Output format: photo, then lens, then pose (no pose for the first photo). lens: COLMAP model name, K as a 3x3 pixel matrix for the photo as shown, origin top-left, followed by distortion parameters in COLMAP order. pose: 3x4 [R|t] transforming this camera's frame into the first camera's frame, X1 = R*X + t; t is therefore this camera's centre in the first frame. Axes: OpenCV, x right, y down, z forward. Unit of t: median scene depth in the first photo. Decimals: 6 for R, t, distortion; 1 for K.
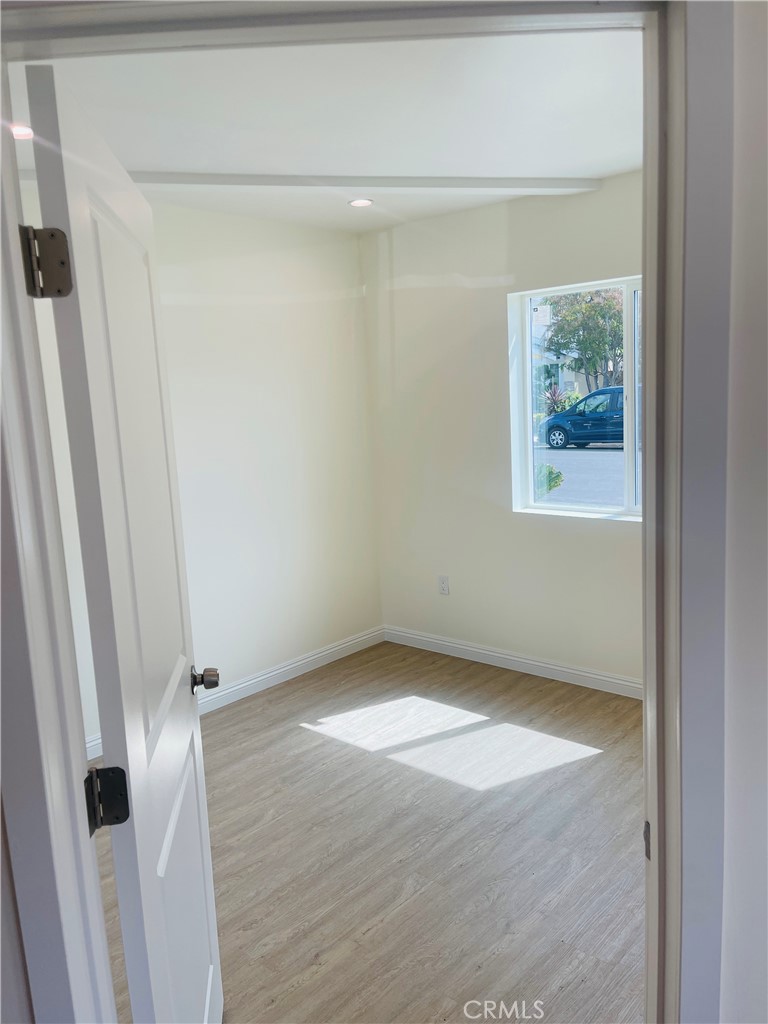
lens RADIAL K [[774.2, 0, 374.3], [0, 774.2, 502.8], [0, 0, 1]] dist [0.057403, -0.065840]
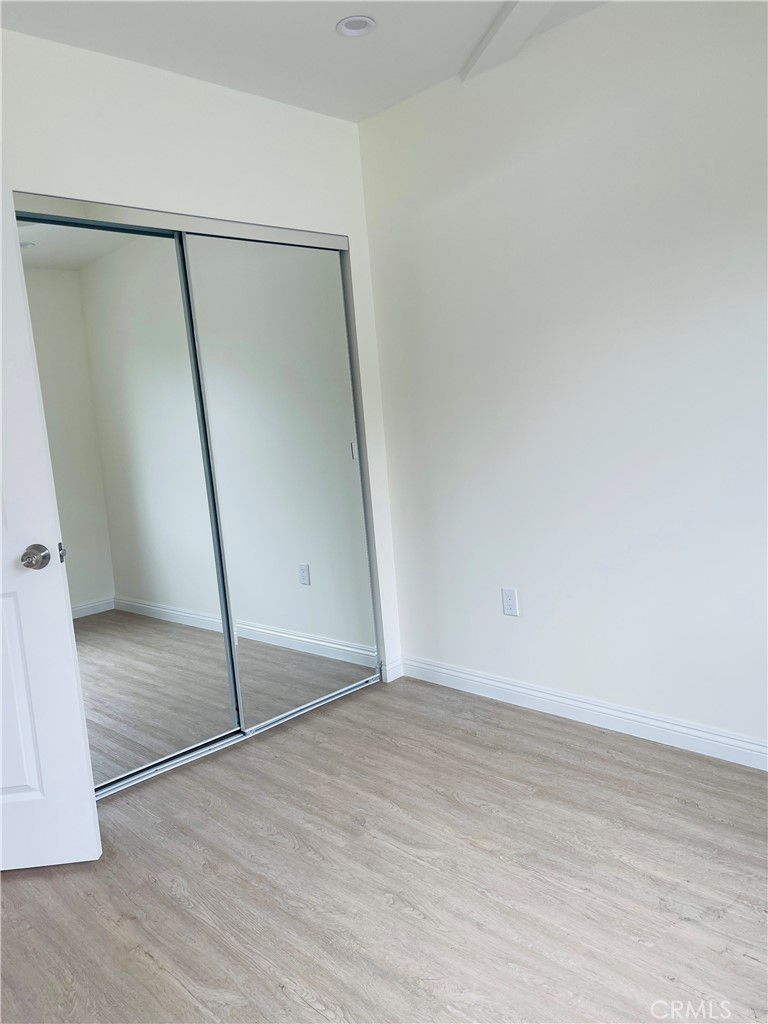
lens RADIAL K [[774.2, 0, 379.1], [0, 774.2, 511.6], [0, 0, 1]] dist [0.057403, -0.065840]
pose [[-0.058252, 0.183979, -0.981203, 0.462663], [-0.054383, 0.980827, 0.187137, -0.045289], [0.996820, 0.064262, -0.047130, 0.838629]]
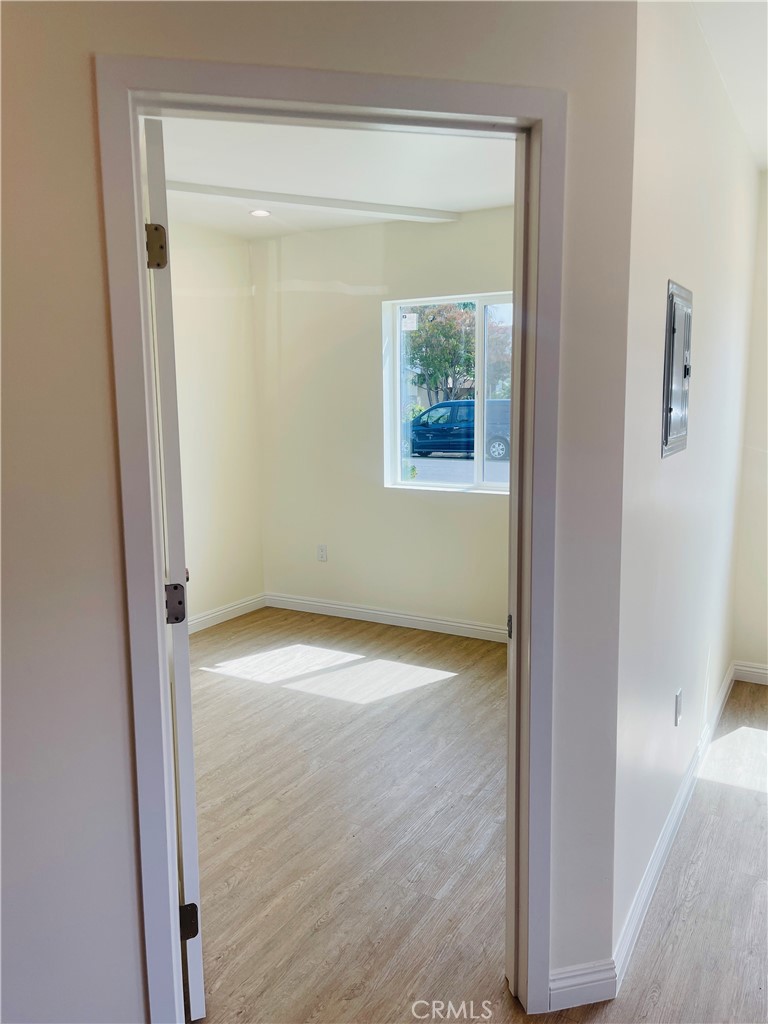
lens RADIAL K [[774.2, 0, 376.0], [0, 774.2, 506.9], [0, 0, 1]] dist [0.057403, -0.065840]
pose [[0.979196, 0.013237, 0.202487, -0.085412], [-0.011374, 0.999882, -0.010359, 0.065572], [-0.202600, 0.007841, 0.979230, -0.177923]]
